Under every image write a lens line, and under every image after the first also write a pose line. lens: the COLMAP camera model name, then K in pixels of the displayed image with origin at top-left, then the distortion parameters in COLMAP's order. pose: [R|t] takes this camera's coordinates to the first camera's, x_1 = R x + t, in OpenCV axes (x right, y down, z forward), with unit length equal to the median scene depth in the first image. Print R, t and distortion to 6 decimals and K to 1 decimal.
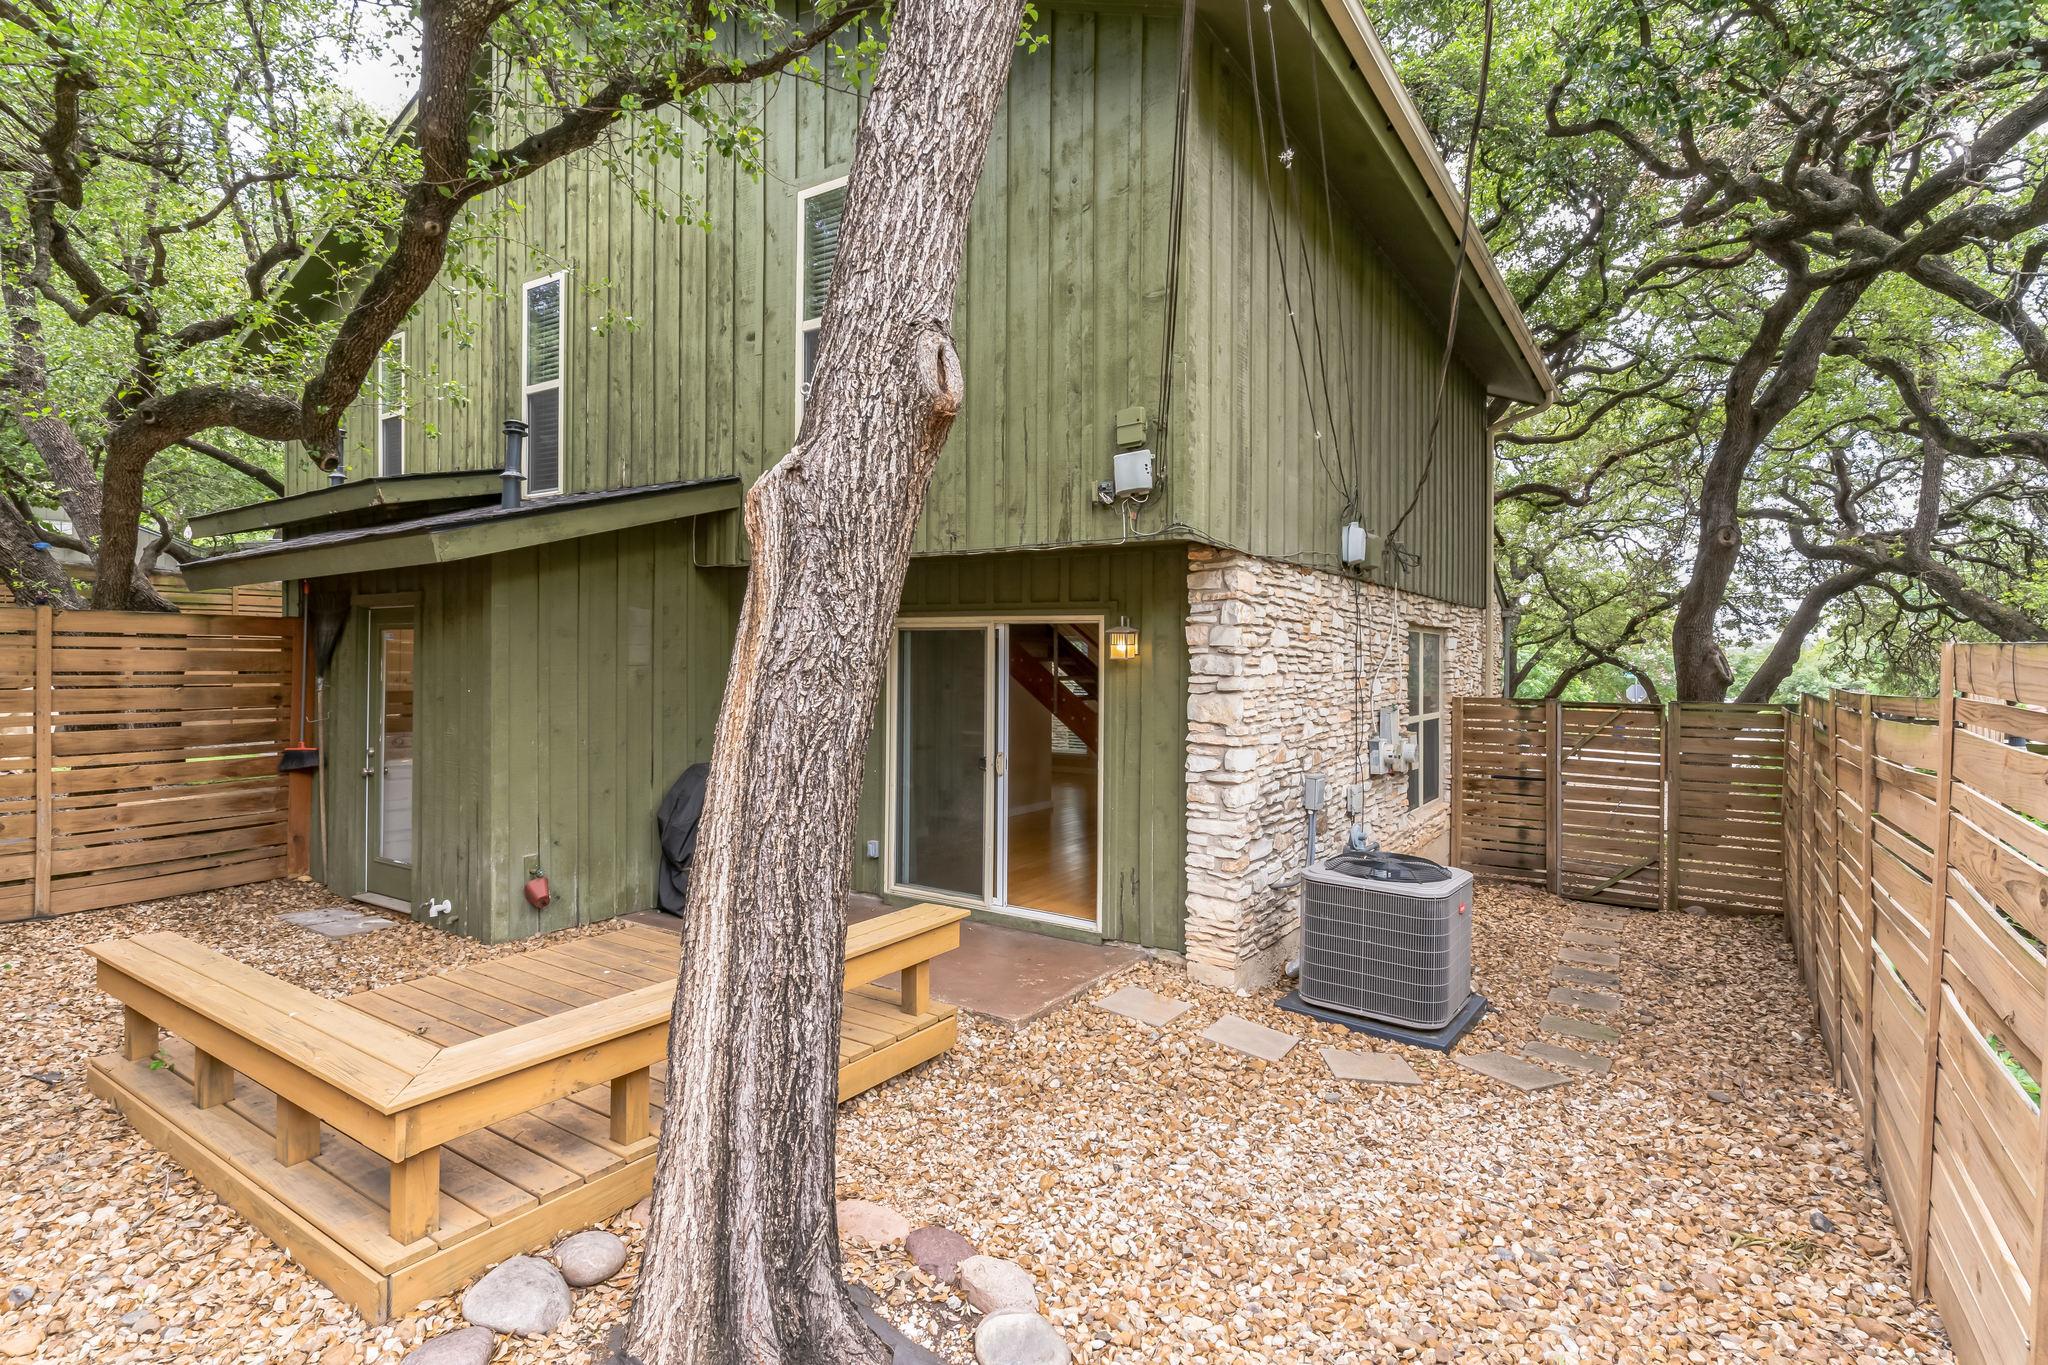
lens RADIAL K [[1009.4, 0, 1019.6], [0, 1009.4, 653.3], [0, 0, 1]] dist [0.001462, 0.000718]
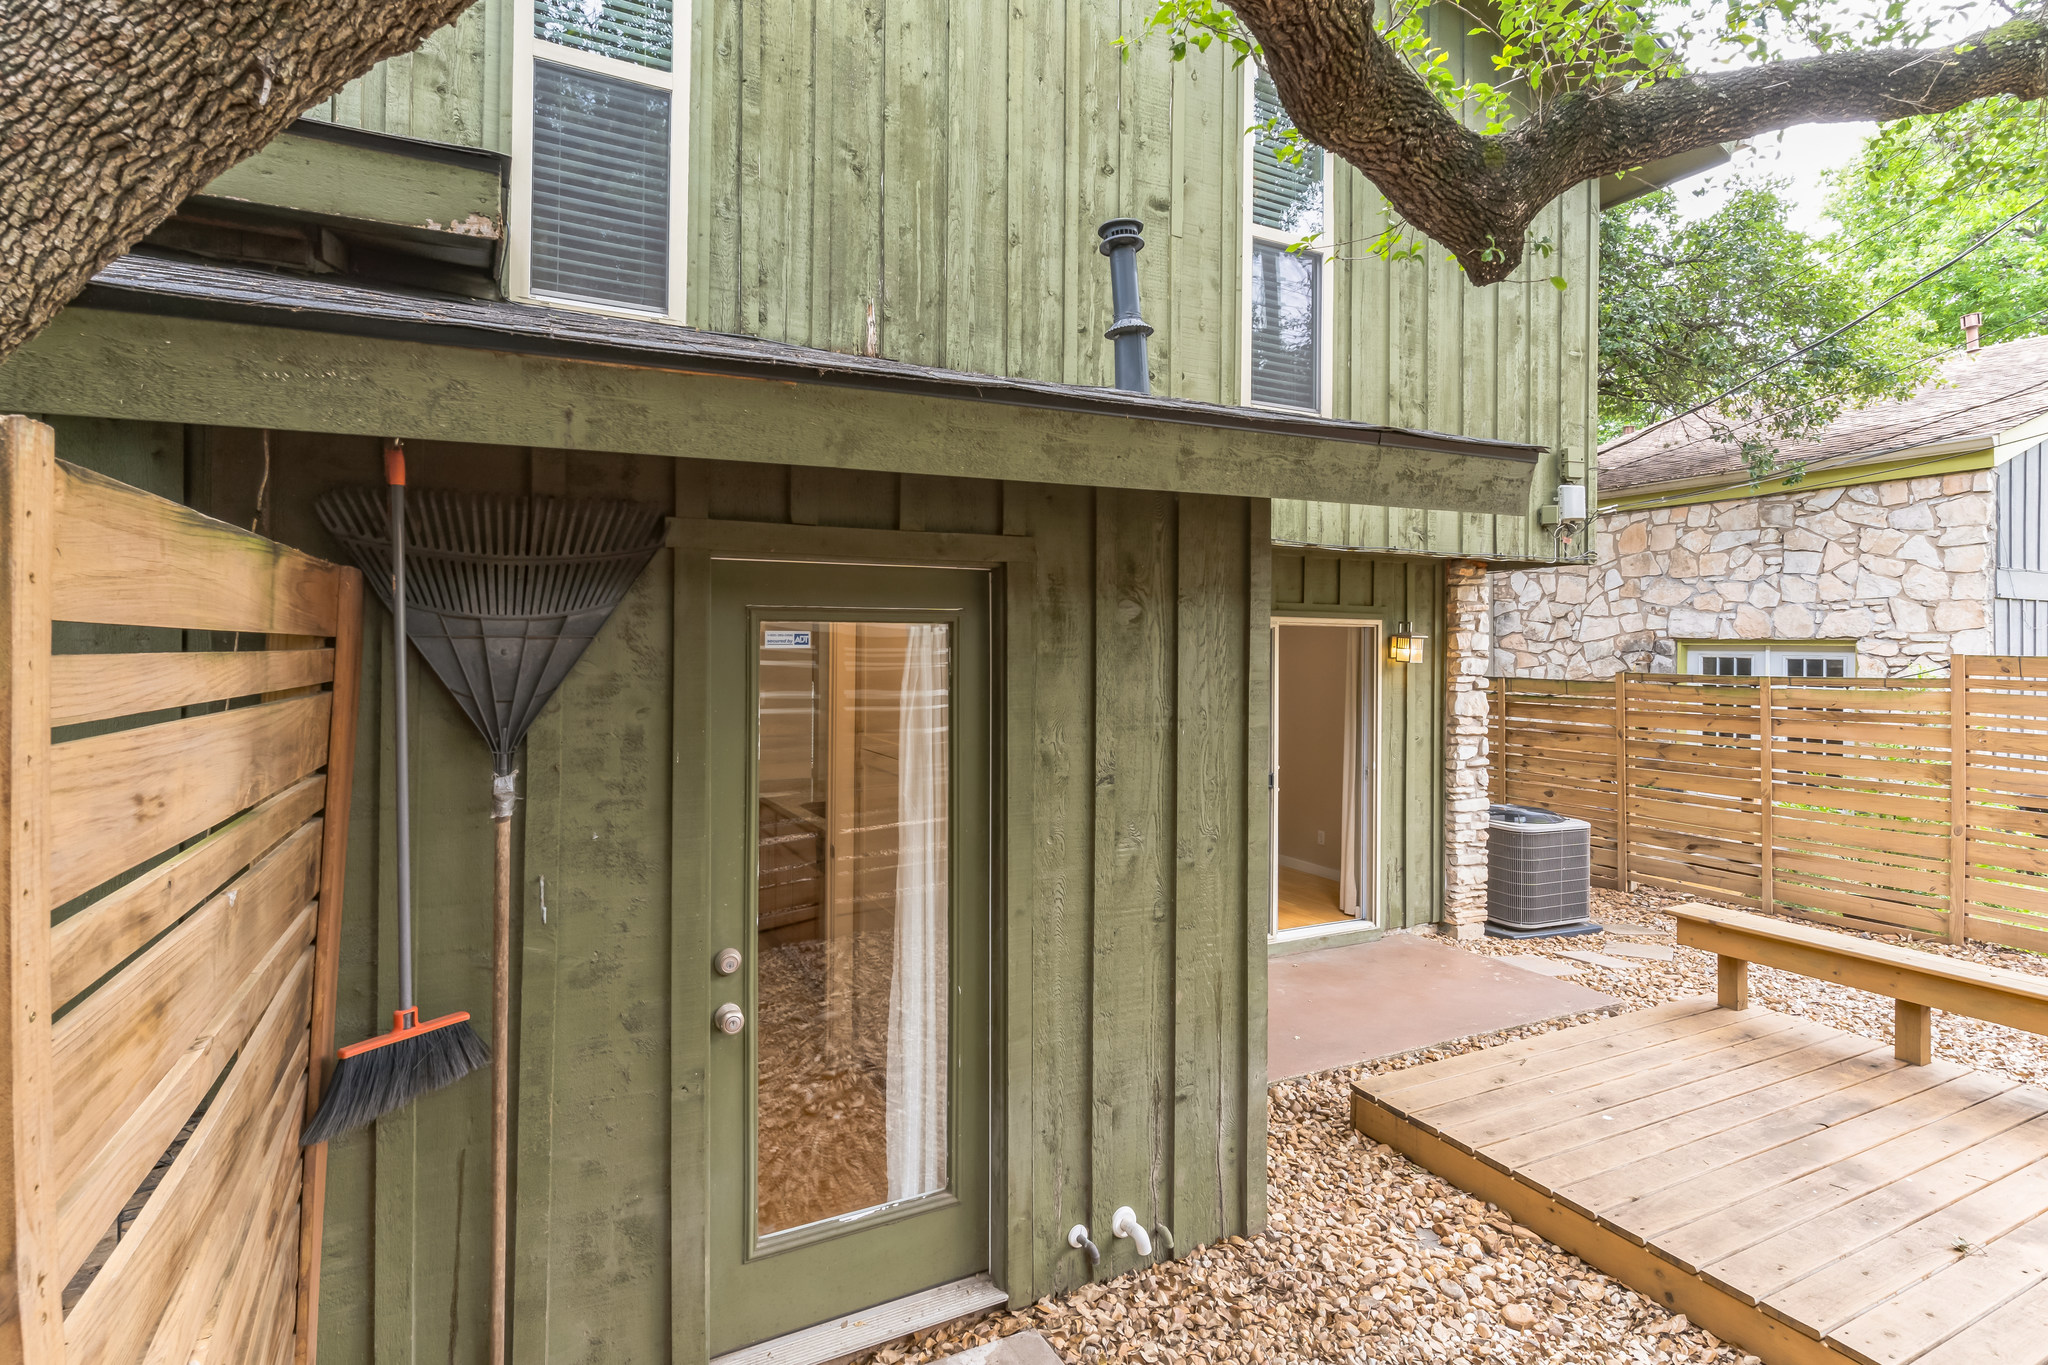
lens RADIAL K [[1009.4, 0, 1019.6], [0, 1009.4, 653.3], [0, 0, 1]] dist [0.001462, 0.000718]
pose [[0.494702, -0.012474, 0.868973, -0.797961], [0.000251, 0.999899, 0.014211, -0.014812], [-0.869063, -0.006812, 0.494655, 0.648985]]
